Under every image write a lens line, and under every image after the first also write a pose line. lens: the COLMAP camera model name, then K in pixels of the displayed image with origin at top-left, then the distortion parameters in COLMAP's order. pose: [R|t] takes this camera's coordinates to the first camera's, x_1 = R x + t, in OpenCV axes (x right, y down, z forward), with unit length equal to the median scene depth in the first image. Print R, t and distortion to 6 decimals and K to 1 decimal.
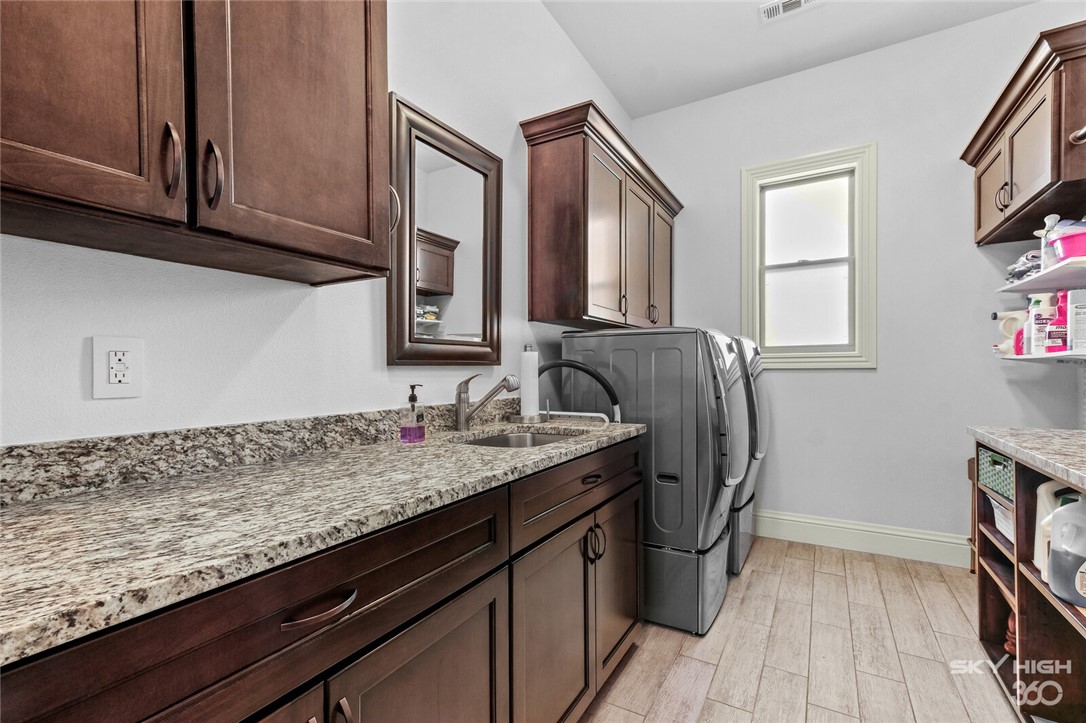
lens RADIAL K [[478.2, 0, 541.1], [0, 478.2, 375.4], [0, 0, 1]] dist [0.003295, 0.000257]
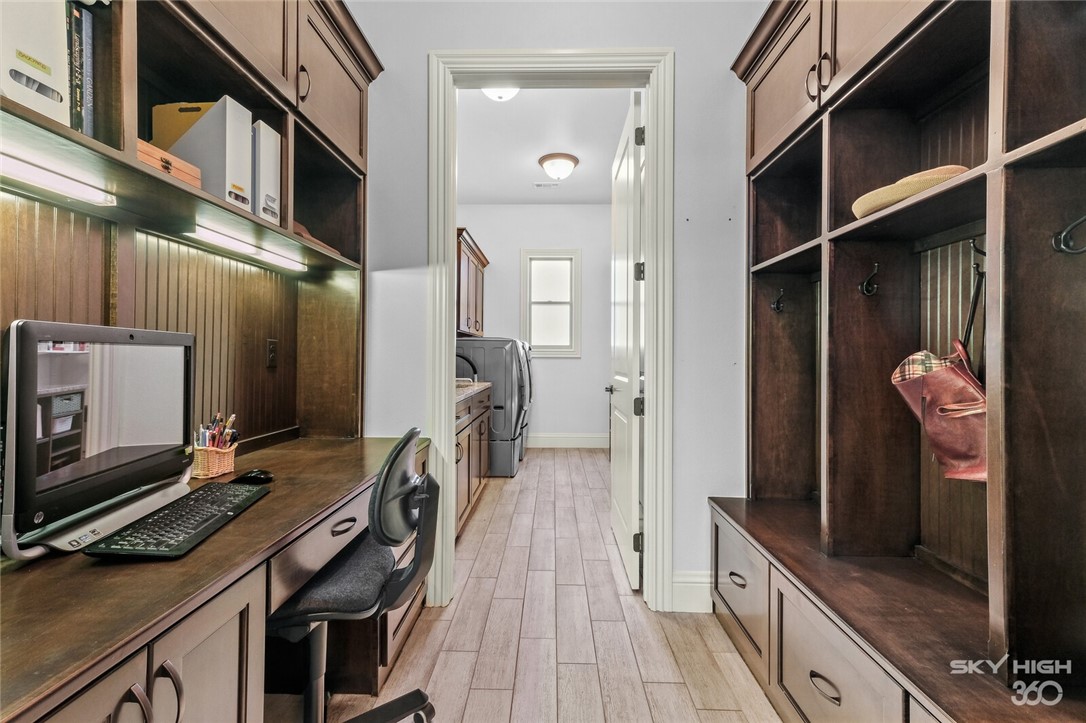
lens RADIAL K [[489.2, 0, 543.0], [0, 489.2, 361.5], [0, 0, 1]] dist [-0.002257, -0.000022]
pose [[0.869815, 0.005683, 0.493345, -0.484529], [-0.006798, 0.999977, 0.000466, 0.002030], [-0.493331, -0.003760, 0.869833, -0.758598]]
